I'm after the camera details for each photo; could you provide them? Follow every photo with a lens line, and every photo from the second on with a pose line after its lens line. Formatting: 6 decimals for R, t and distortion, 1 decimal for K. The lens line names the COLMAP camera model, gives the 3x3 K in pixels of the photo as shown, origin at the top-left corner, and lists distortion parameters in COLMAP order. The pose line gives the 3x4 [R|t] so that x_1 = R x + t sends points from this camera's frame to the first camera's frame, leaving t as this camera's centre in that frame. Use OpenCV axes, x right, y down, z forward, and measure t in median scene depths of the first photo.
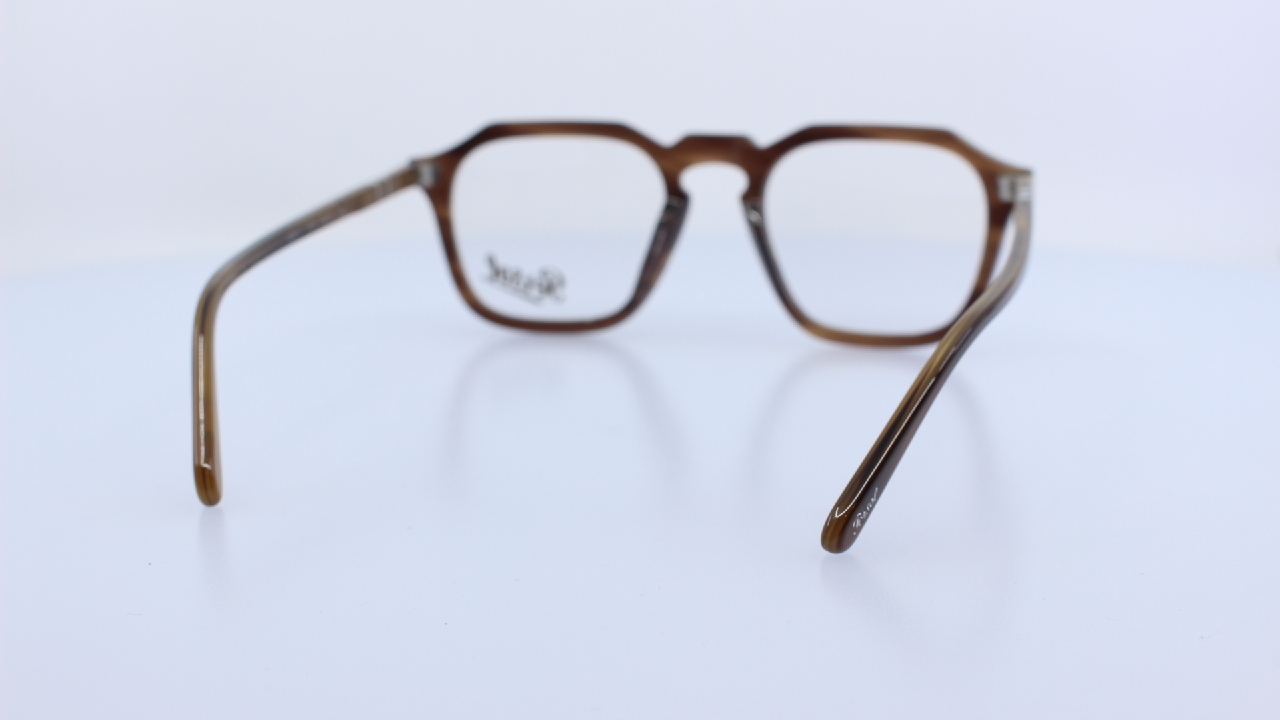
lens RADIAL K [[1651.5, 0, 640.0], [0, 1651.5, 360.0], [0, 0, 1]] dist [-0.104017, -0.049720]
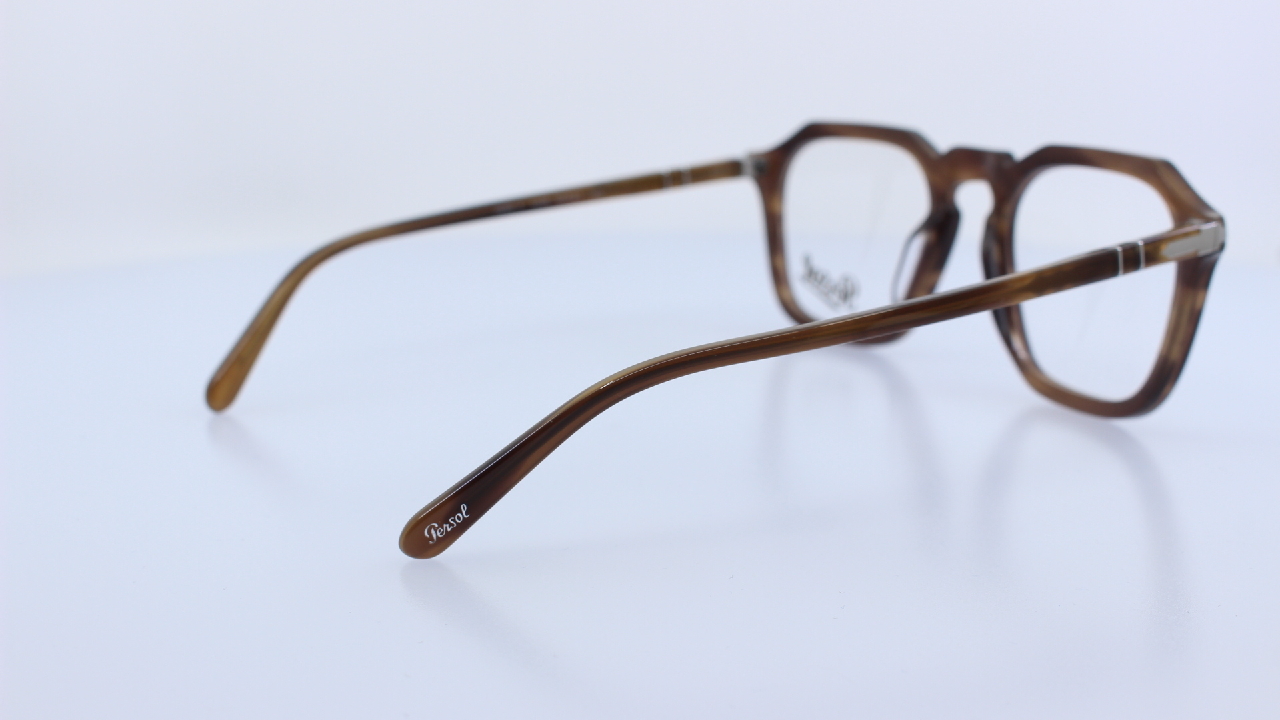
lens RADIAL K [[1651.5, 0, 640.0], [0, 1651.5, 360.0], [0, 0, 1]] dist [-0.104017, -0.049720]
pose [[0.707231, 0.154574, -0.689878, 0.539562], [-0.149848, 0.986409, 0.067398, -0.053955], [0.690920, 0.055710, 0.720782, 0.225334]]
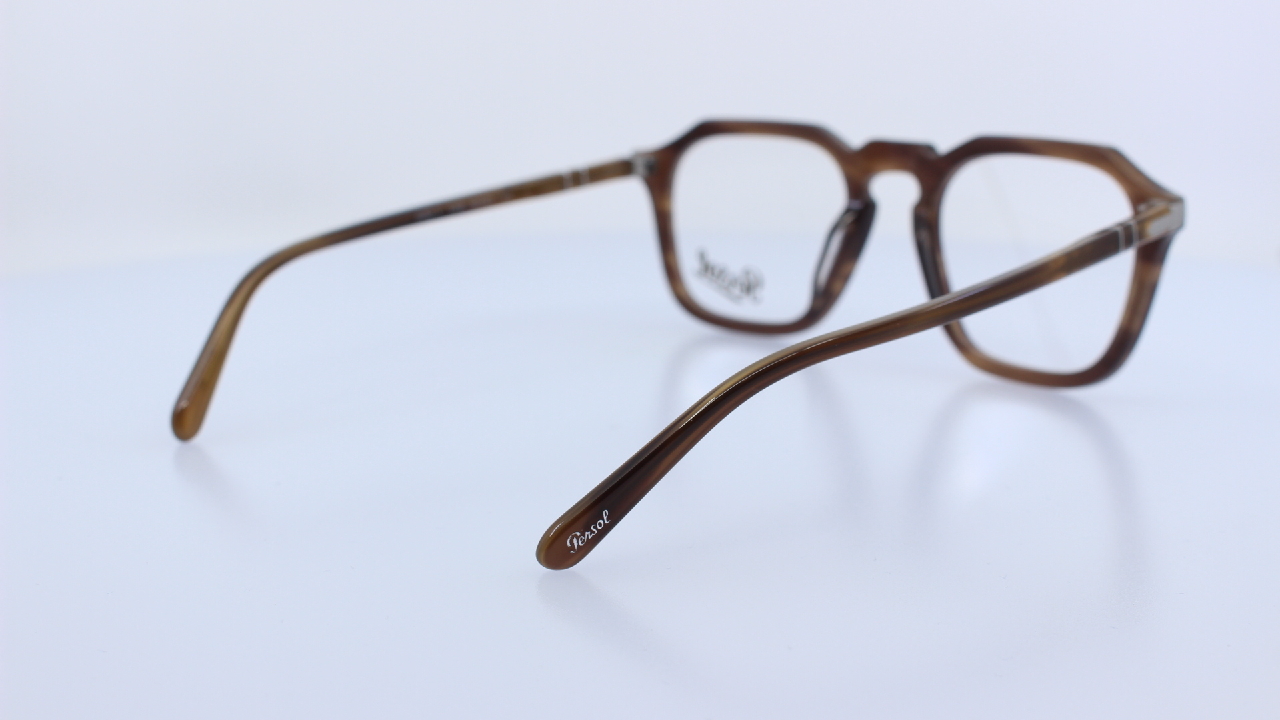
lens RADIAL K [[1651.5, 0, 640.0], [0, 1651.5, 360.0], [0, 0, 1]] dist [-0.104017, -0.049720]
pose [[0.866589, 0.108647, -0.487051, 0.381828], [-0.106176, 0.993807, 0.032776, -0.026434], [0.487596, 0.023310, 0.872758, 0.104048]]
